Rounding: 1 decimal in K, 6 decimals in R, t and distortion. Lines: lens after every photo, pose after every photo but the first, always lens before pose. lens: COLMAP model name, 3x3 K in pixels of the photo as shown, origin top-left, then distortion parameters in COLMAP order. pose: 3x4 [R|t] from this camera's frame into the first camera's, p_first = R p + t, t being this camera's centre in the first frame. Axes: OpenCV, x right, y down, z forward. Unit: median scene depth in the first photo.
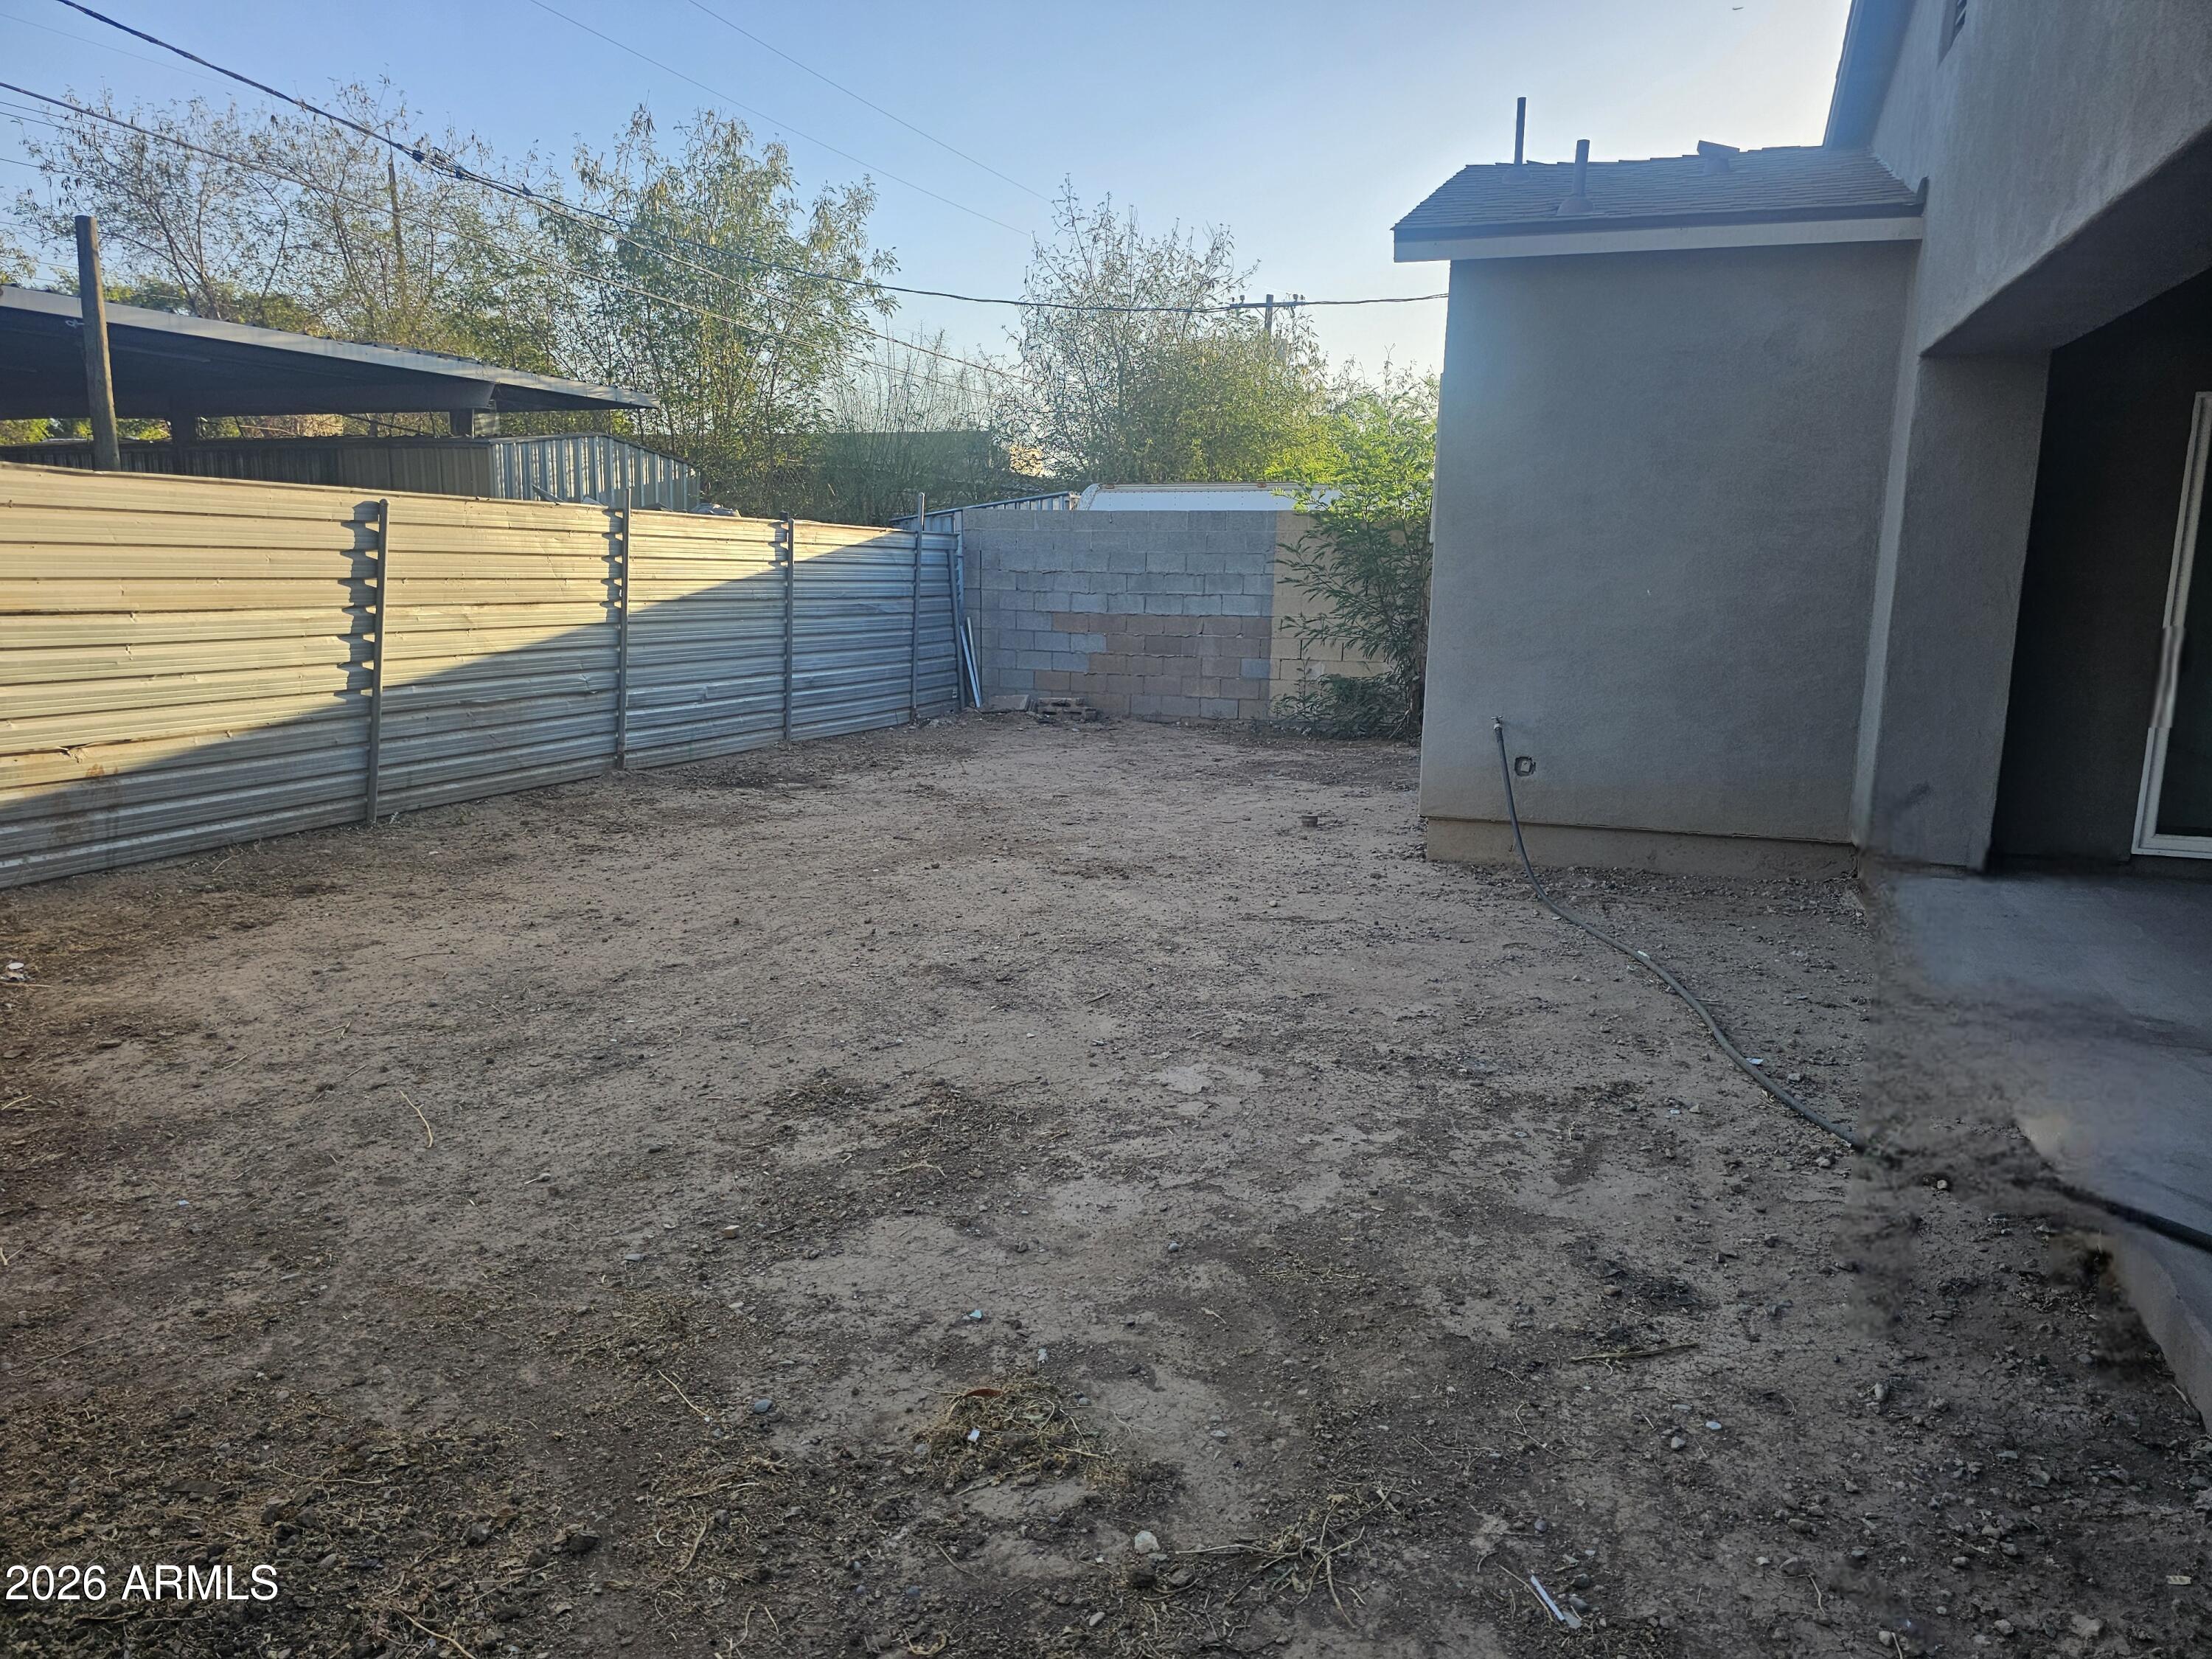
lens RADIAL K [[1516.5, 0, 1109.7], [0, 1516.5, 837.2], [0, 0, 1]] dist [0.054970, -0.039907]
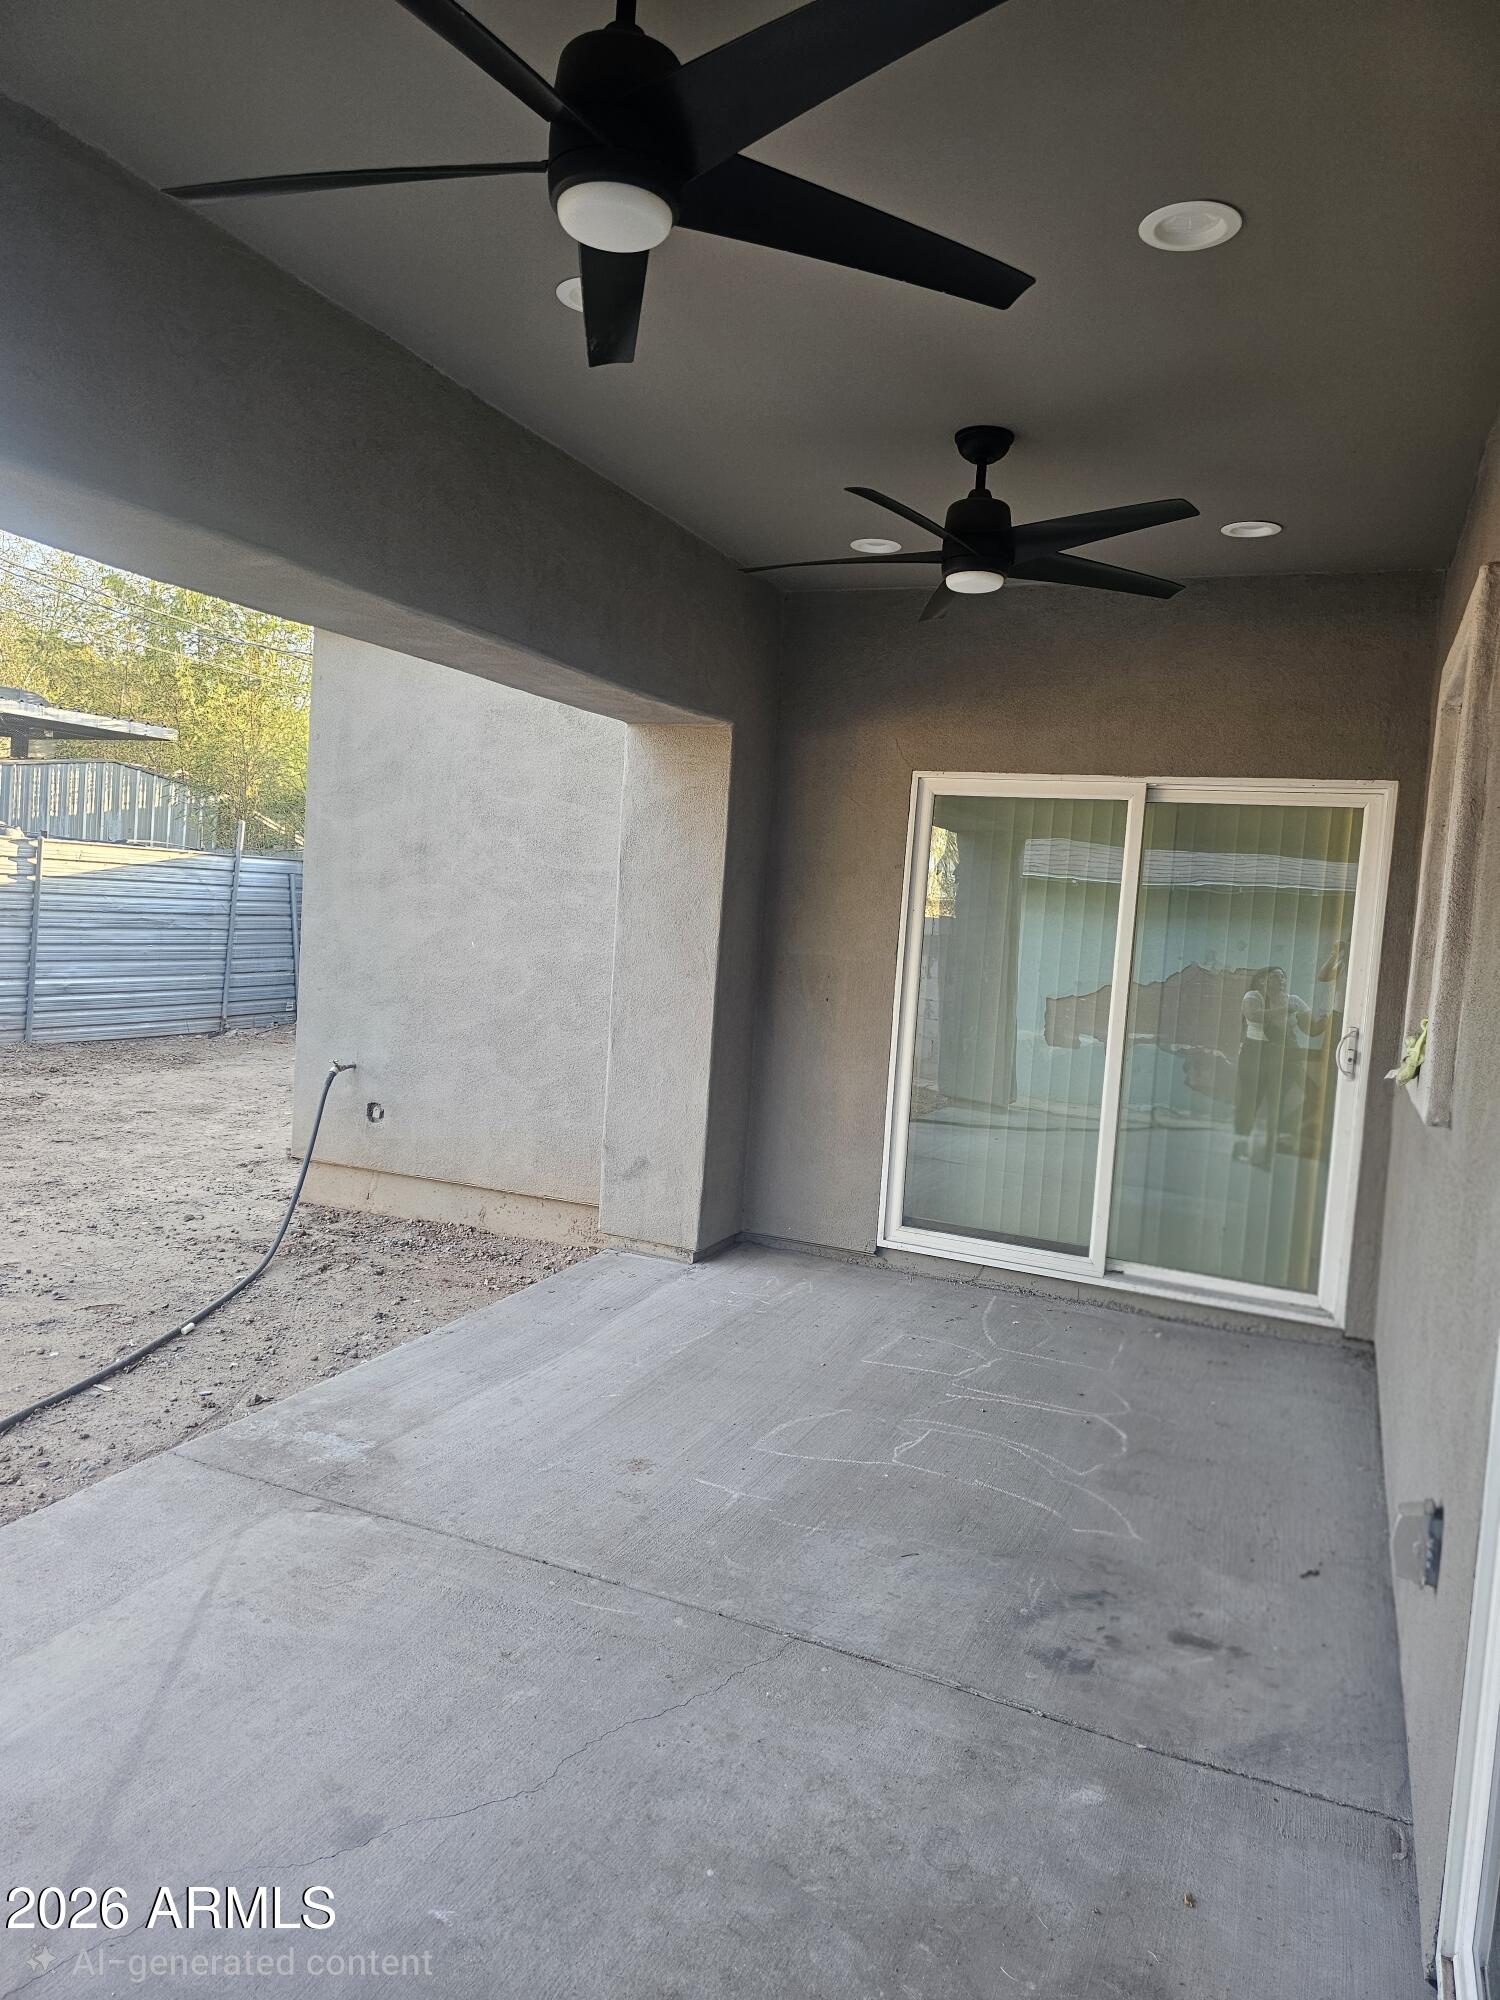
lens RADIAL K [[1371.2, 0, 748.4], [0, 1371.2, 993.6], [0, 0, 1]] dist [0.054970, -0.039907]
pose [[0.995430, 0.057580, -0.076182, 0.365816], [-0.065657, 0.991964, -0.108151, -0.026763], [0.069343, 0.112659, 0.991211, 0.079556]]
